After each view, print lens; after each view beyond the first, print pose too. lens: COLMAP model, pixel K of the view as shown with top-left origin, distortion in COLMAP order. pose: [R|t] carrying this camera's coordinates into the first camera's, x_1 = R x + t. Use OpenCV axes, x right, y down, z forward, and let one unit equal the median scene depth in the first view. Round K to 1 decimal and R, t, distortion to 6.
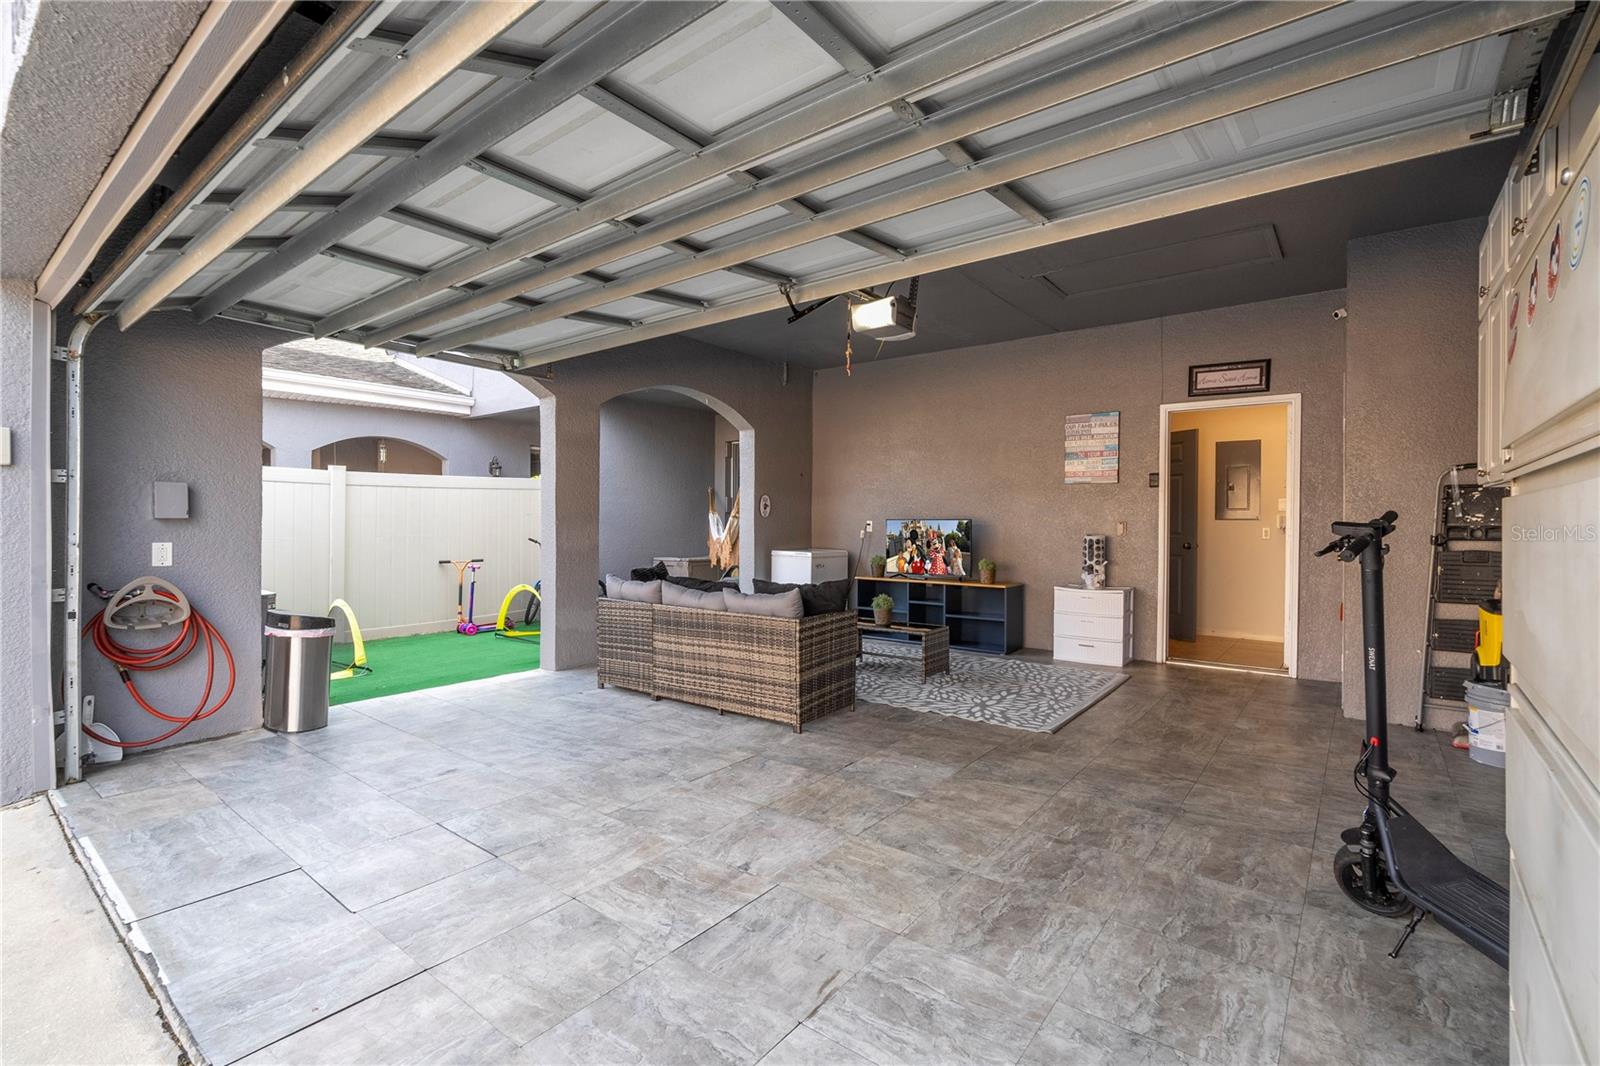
lens RADIAL K [[724.8, 0, 812.2], [0, 724.8, 532.4], [0, 0, 1]] dist [-0.002138, 0.000115]
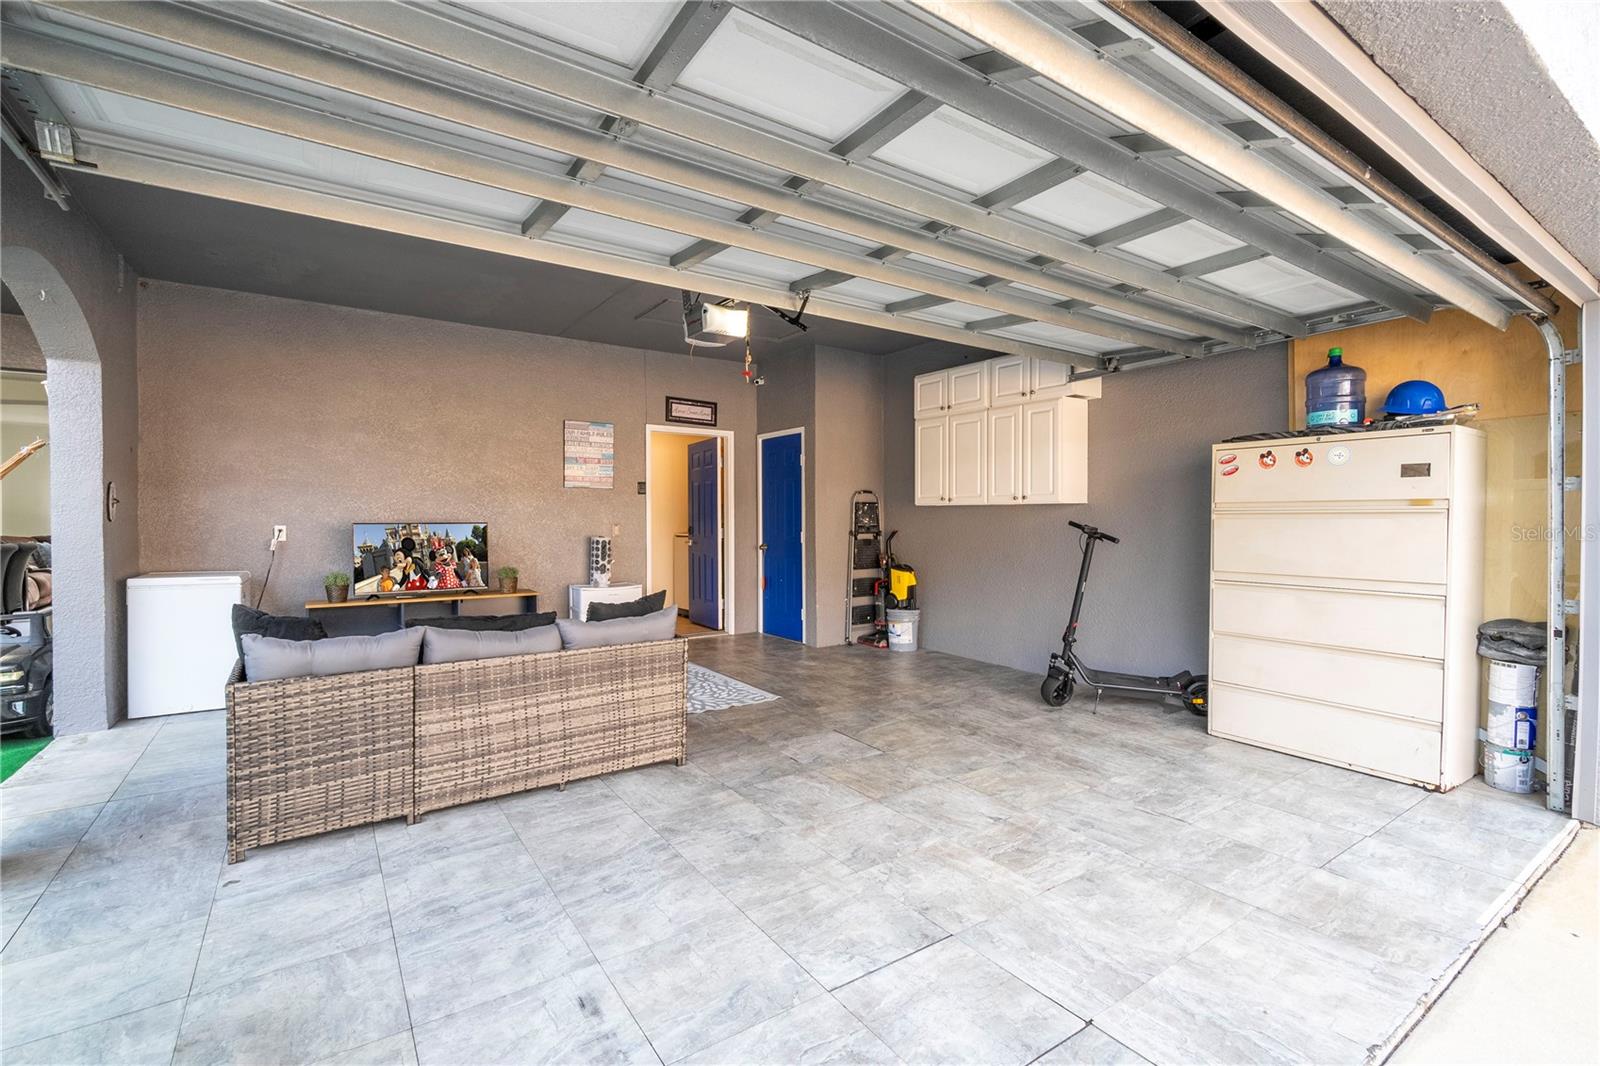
lens RADIAL K [[724.8, 0, 812.2], [0, 724.8, 532.4], [0, 0, 1]] dist [-0.002138, 0.000115]
pose [[0.295882, -0.019700, 0.955021, -0.844494], [0.018003, 0.999725, 0.015045, -0.020817], [-0.955055, 0.012741, 0.296155, 0.598687]]
